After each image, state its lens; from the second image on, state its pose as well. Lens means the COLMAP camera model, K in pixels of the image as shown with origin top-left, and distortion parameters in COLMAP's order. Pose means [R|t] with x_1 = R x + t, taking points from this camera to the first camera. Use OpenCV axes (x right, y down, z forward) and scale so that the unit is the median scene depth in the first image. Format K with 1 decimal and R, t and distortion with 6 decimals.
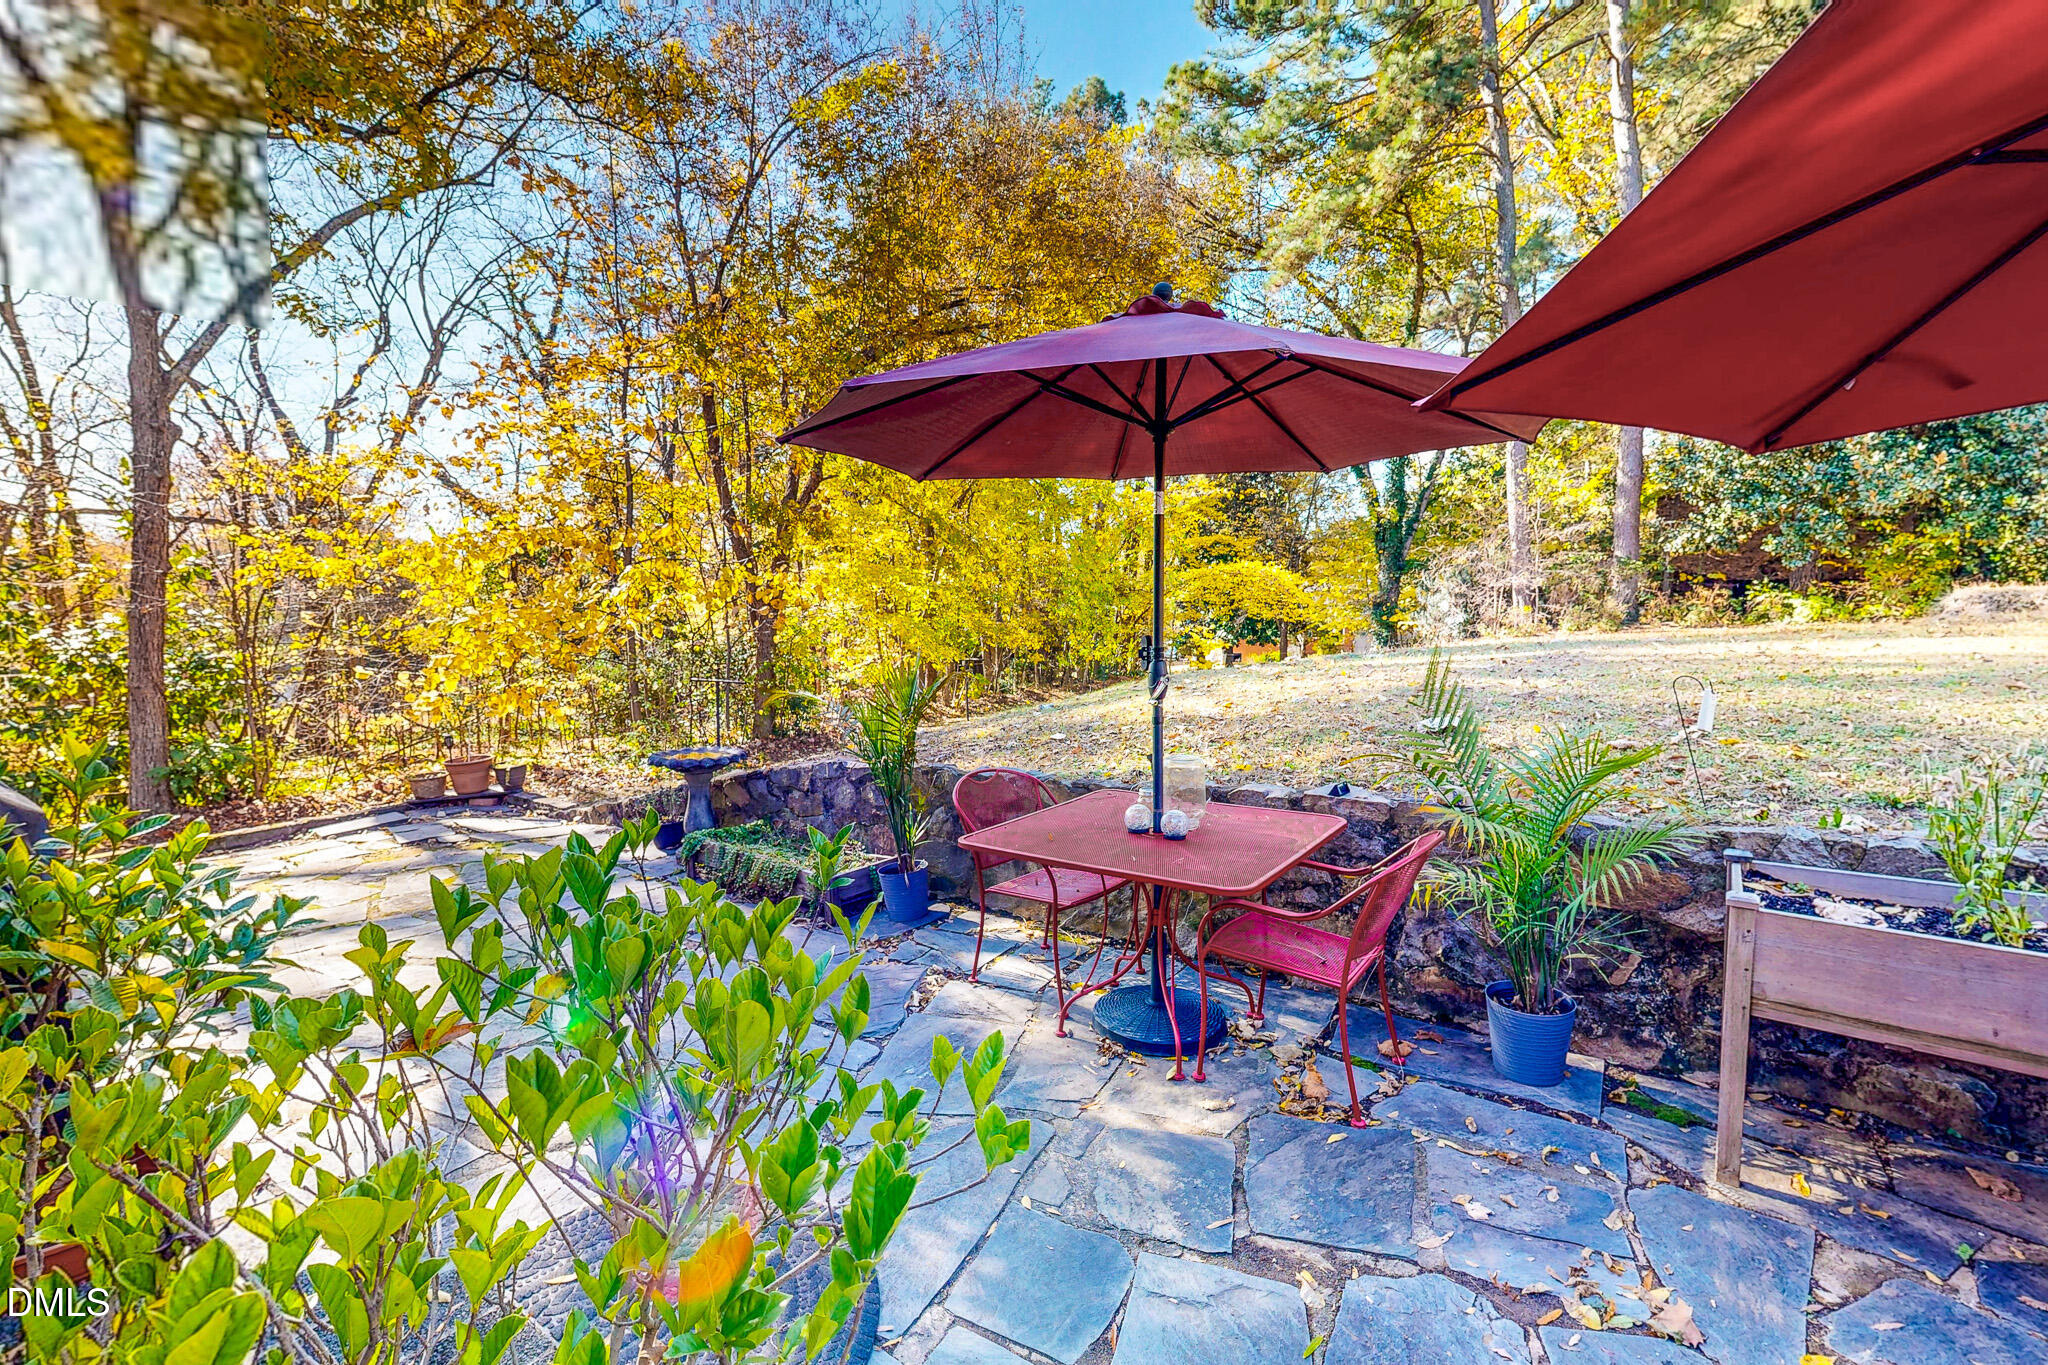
lens RADIAL K [[888.8, 0, 1019.3], [0, 888.8, 684.2], [0, 0, 1]] dist [0.002672, -0.001436]
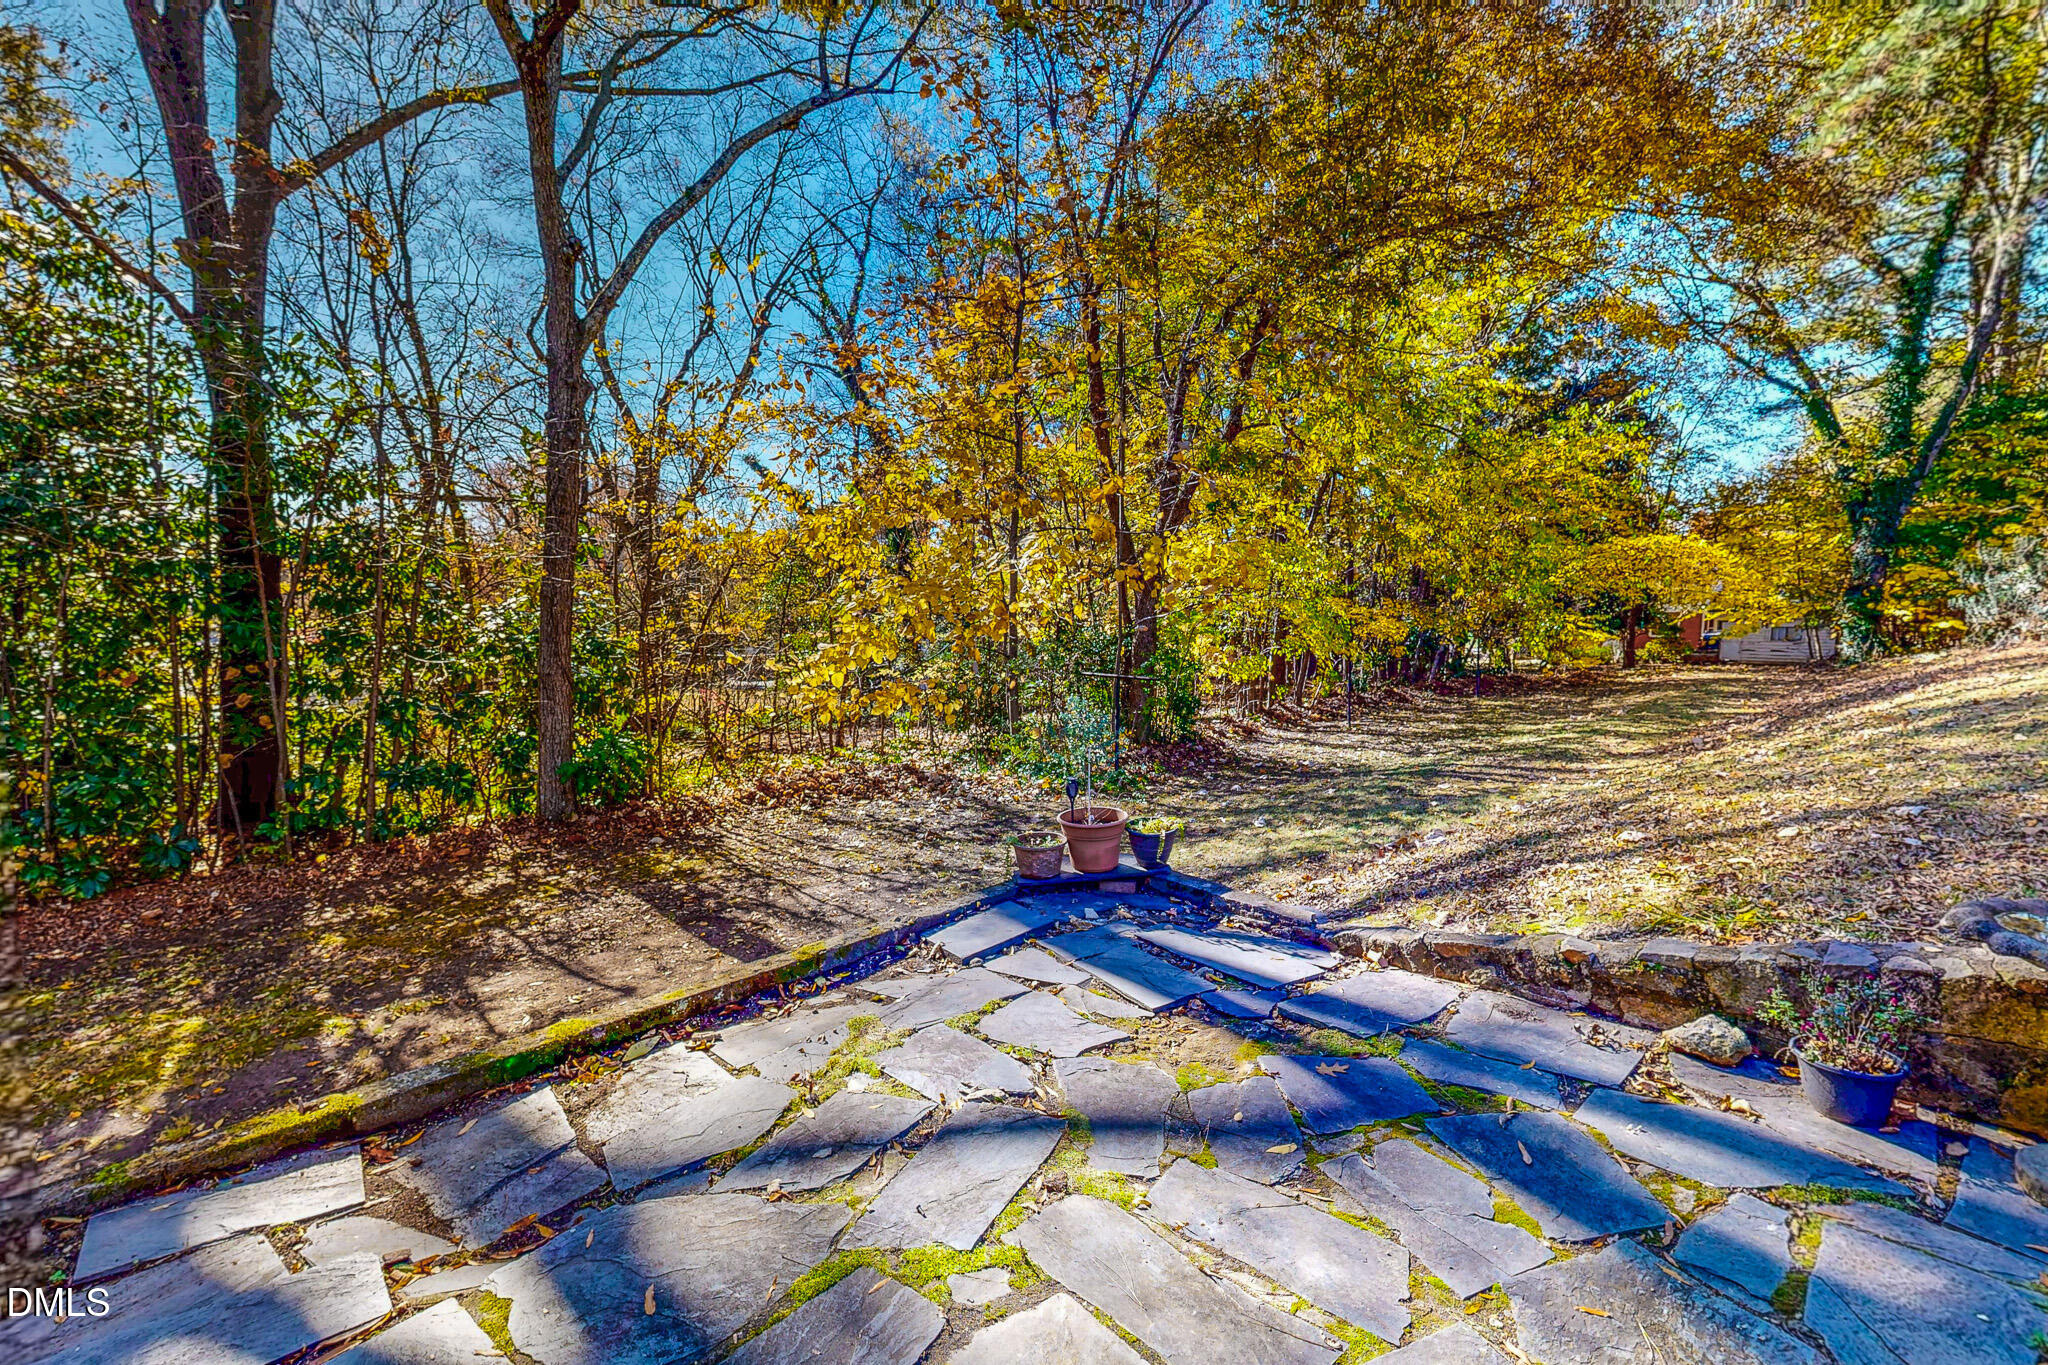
lens RADIAL K [[888.8, 0, 1021.5], [0, 888.8, 685.8], [0, 0, 1]] dist [0.002672, -0.001436]
pose [[0.974233, 0.024244, -0.224238, -0.264123], [-0.020559, 0.999613, 0.018756, -0.009359], [0.224606, -0.013662, 0.974354, 0.186773]]
